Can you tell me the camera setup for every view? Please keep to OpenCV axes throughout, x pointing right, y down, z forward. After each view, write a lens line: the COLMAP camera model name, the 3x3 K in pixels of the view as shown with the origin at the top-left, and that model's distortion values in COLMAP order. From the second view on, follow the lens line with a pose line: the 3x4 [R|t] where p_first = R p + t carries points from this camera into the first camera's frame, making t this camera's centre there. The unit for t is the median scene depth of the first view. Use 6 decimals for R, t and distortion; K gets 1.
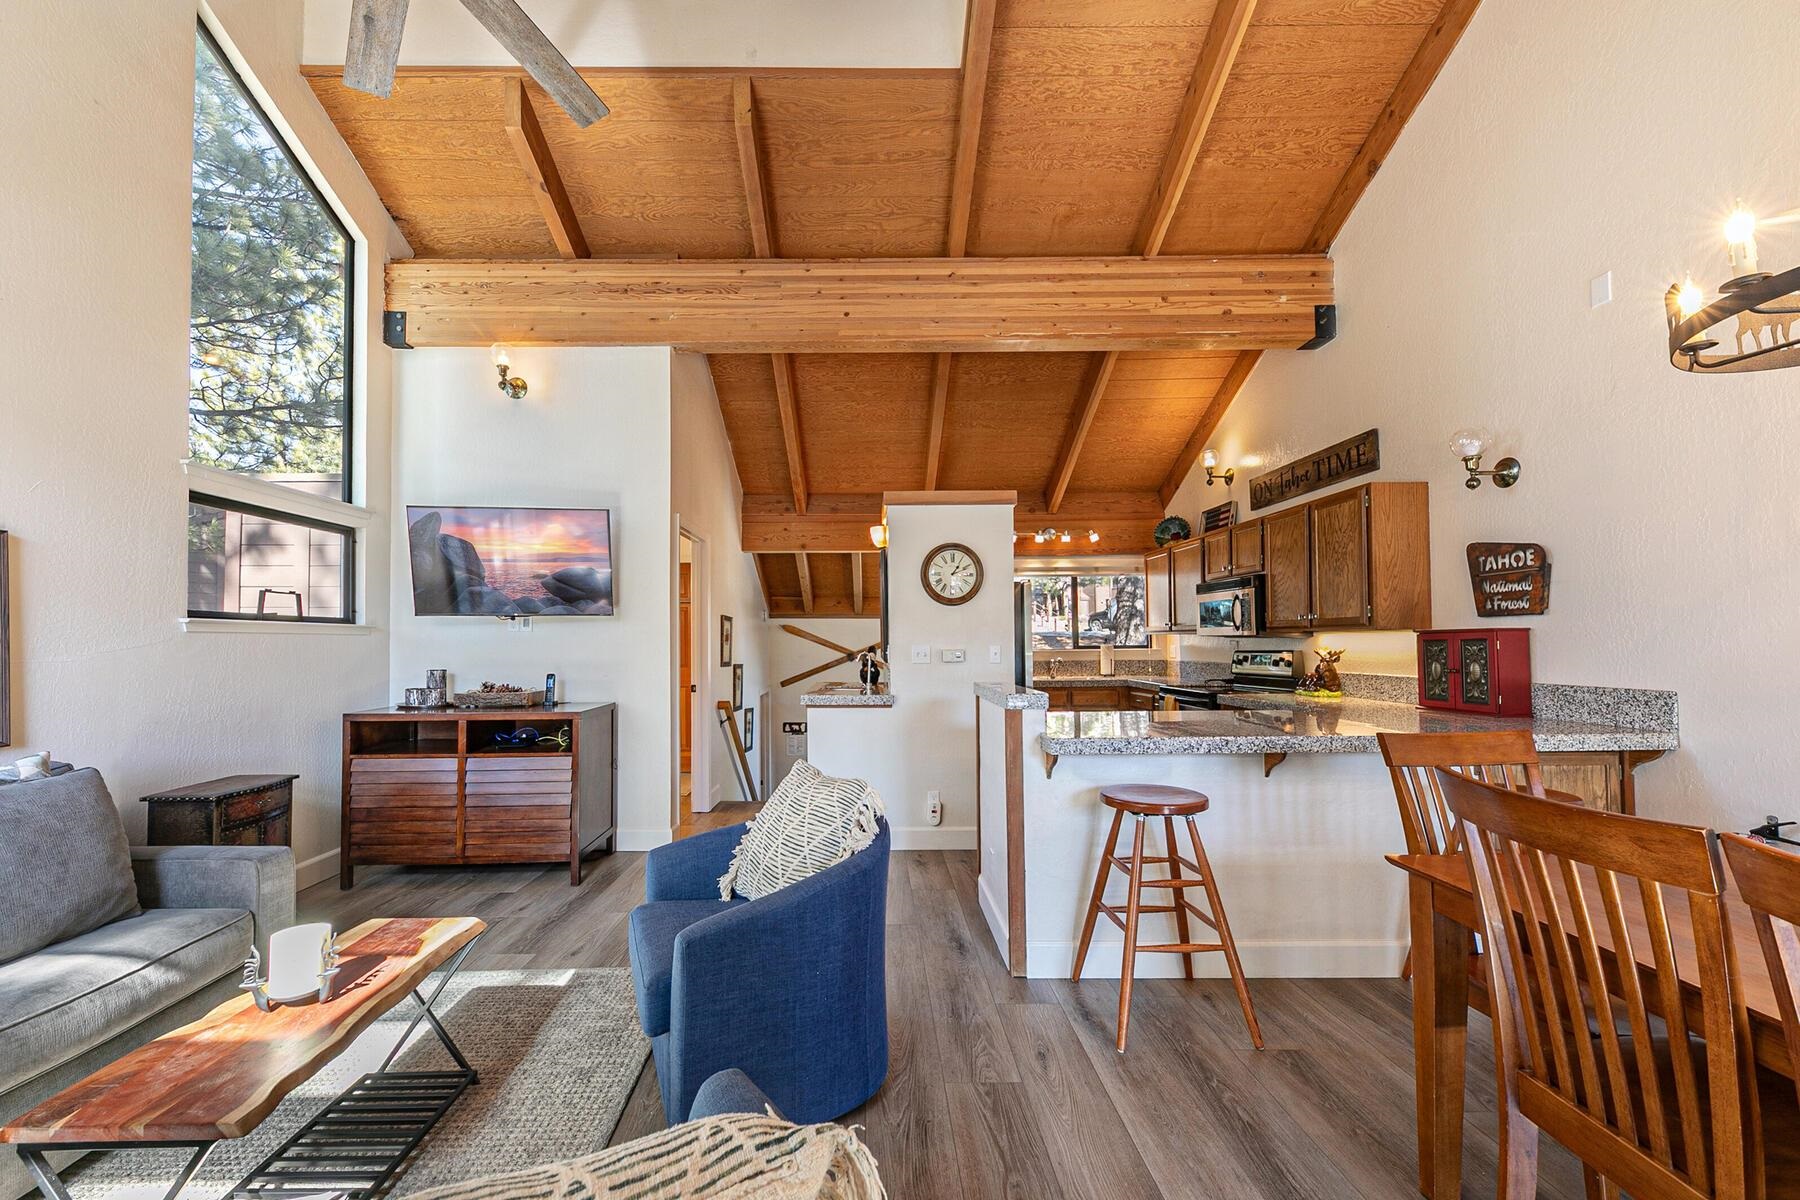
lens RADIAL K [[655.1, 0, 856.8], [0, 655.1, 625.8], [0, 0, 1]] dist [0.007947, -0.002212]
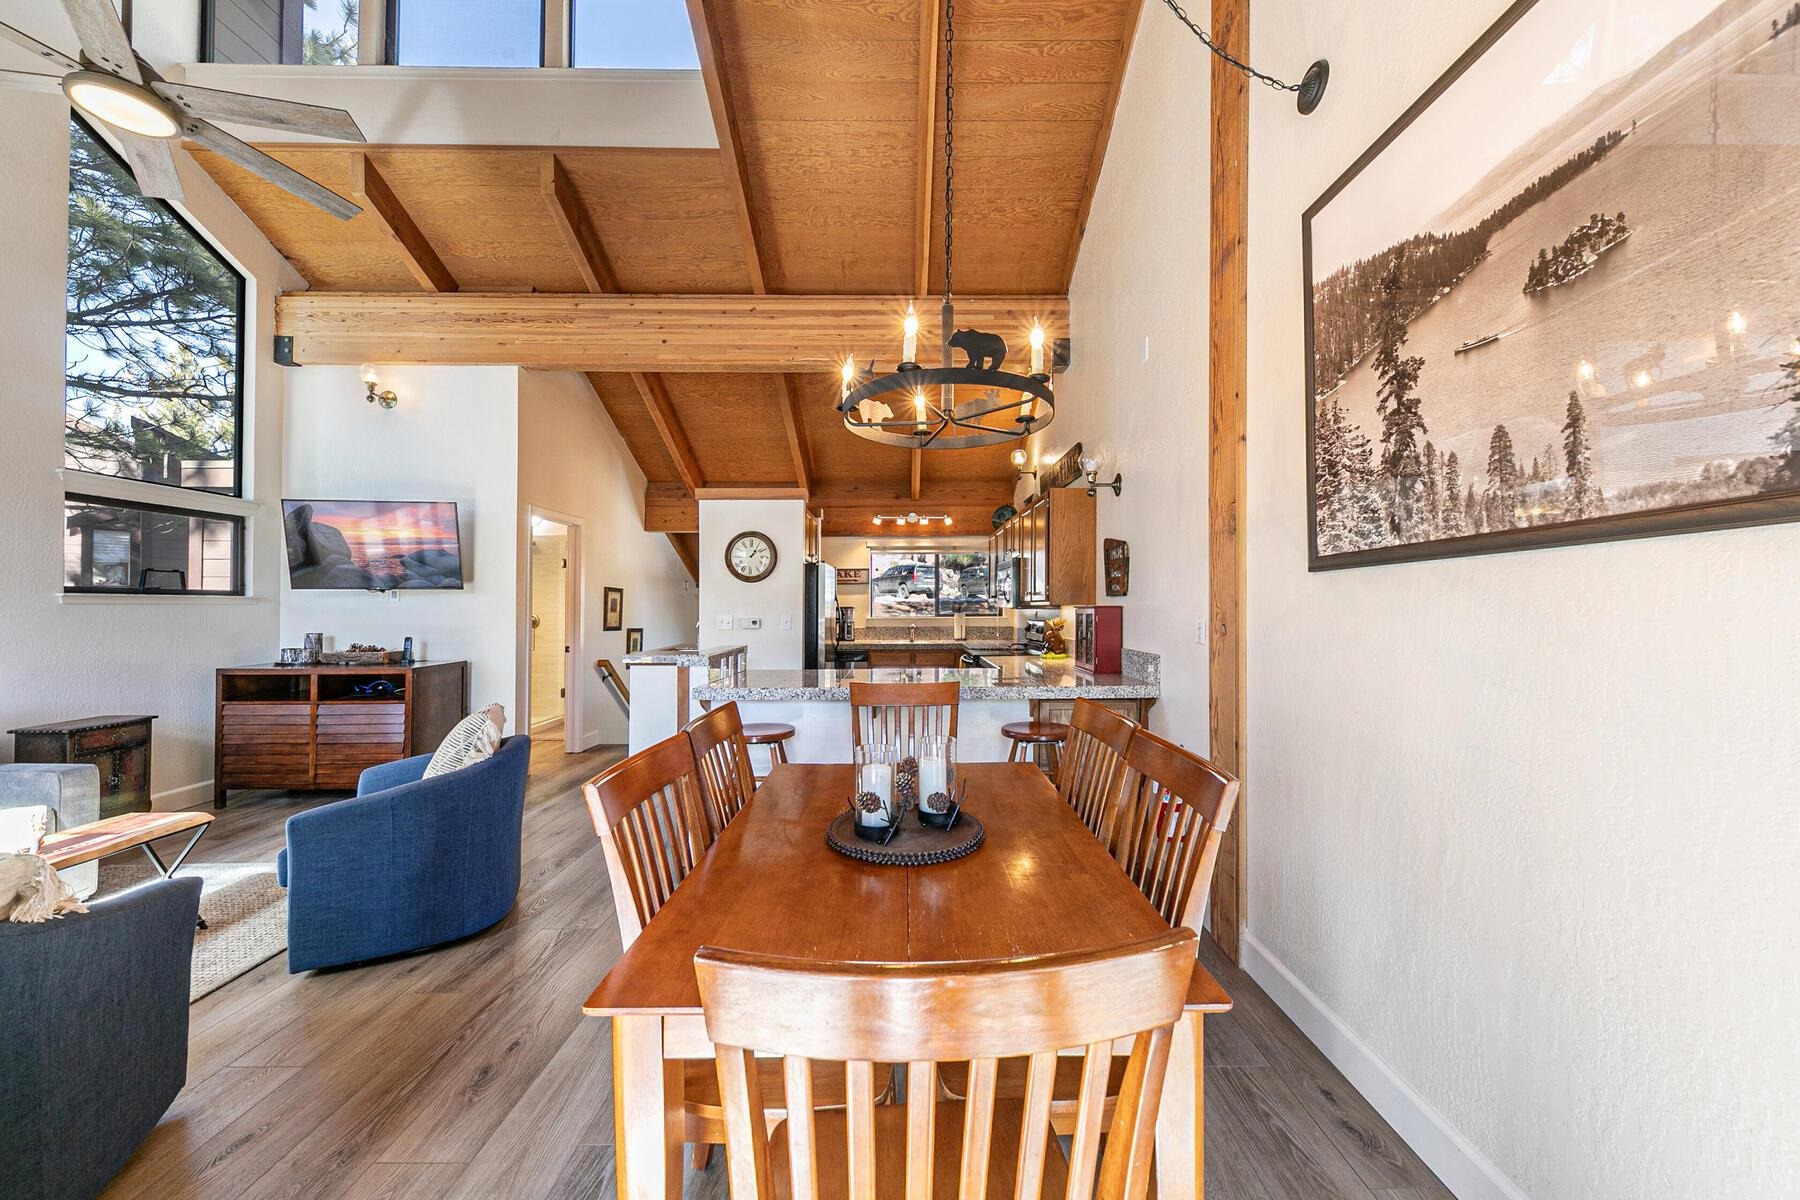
lens RADIAL K [[619.6, 0, 901.4], [0, 619.6, 598.2], [0, 0, 1]] dist [0.005385, -0.002772]
pose [[0.999897, 0.005643, 0.013196, 0.418503], [-0.005811, 0.999902, 0.012763, -0.018428], [-0.013122, -0.012839, 0.999831, -0.159016]]
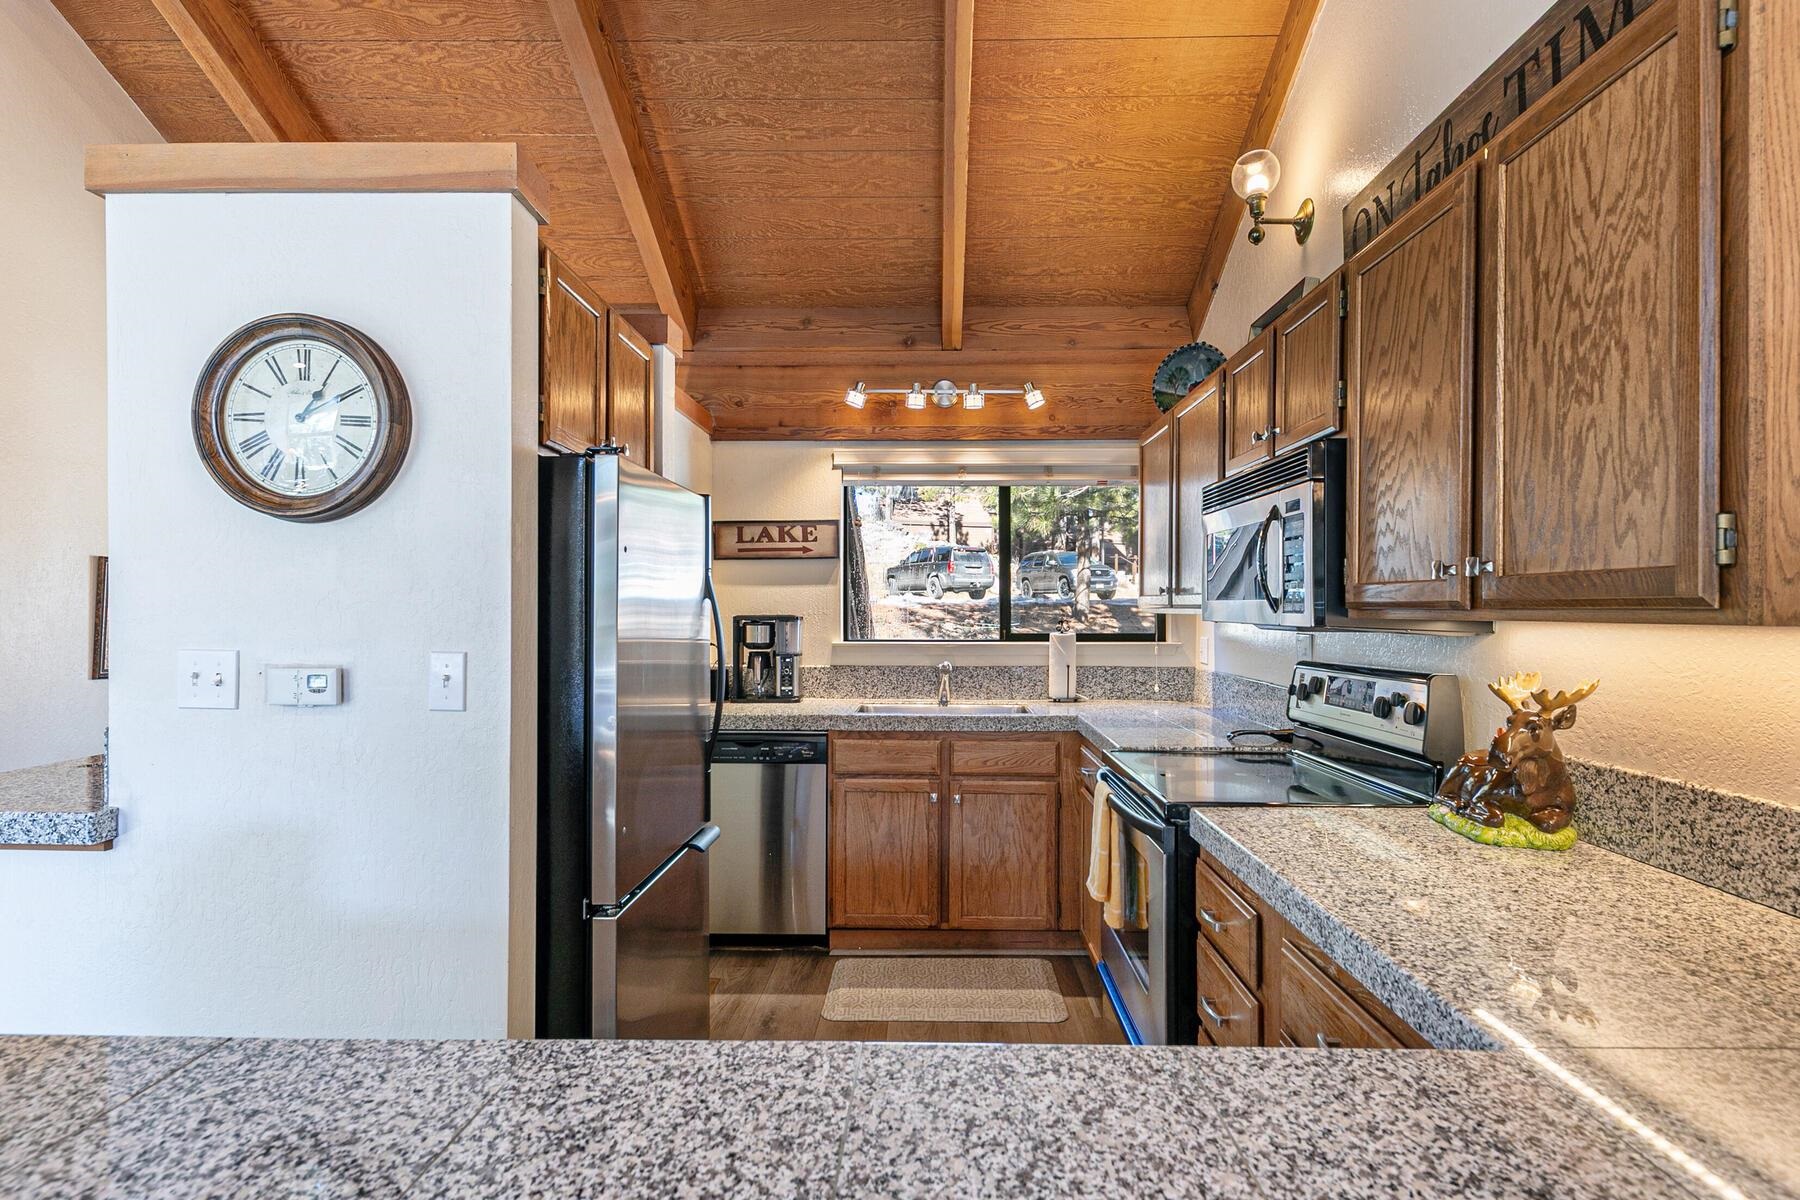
lens RADIAL K [[864.9, 0, 884.5], [0, 864.9, 610.3], [0, 0, 1]] dist [0.005547, -0.003516]
pose [[0.998992, 0.014972, -0.042327, 0.448085], [-0.013854, 0.999551, 0.026573, -0.002673], [0.042706, -0.025960, 0.998750, 0.610070]]
